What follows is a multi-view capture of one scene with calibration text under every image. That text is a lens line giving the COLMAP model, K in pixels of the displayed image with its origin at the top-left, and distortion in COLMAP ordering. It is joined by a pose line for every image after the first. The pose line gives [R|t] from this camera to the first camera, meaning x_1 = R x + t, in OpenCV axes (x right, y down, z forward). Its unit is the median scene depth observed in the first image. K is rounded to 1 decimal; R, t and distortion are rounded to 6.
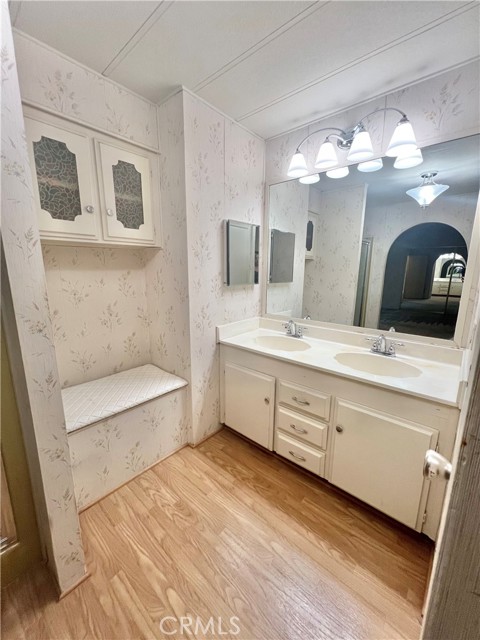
lens RADIAL K [[255.3, 0, 240.0], [0, 255.3, 320.0], [0, 0, 1]] dist [-0.001444, -0.000186]
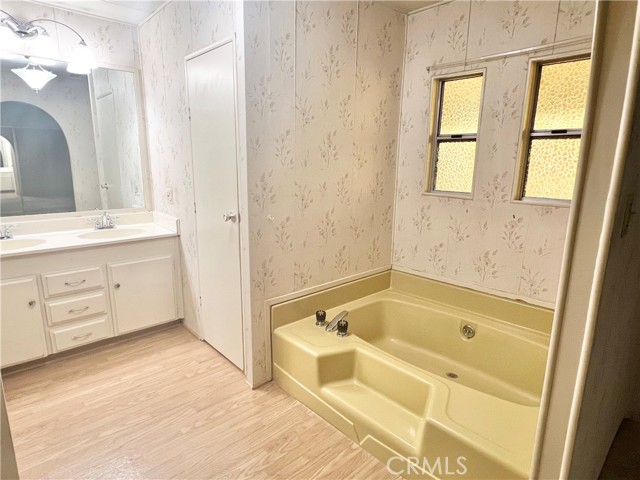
lens RADIAL K [[359.6, 0, 320.0], [0, 359.6, 240.0], [0, 0, 1]] dist [-0.005576, -0.001052]
pose [[0.108944, -0.220173, 0.969358, -1.083269], [0.184254, 0.962737, 0.197961, 0.037711], [-0.976822, 0.157041, 0.145452, -0.256194]]
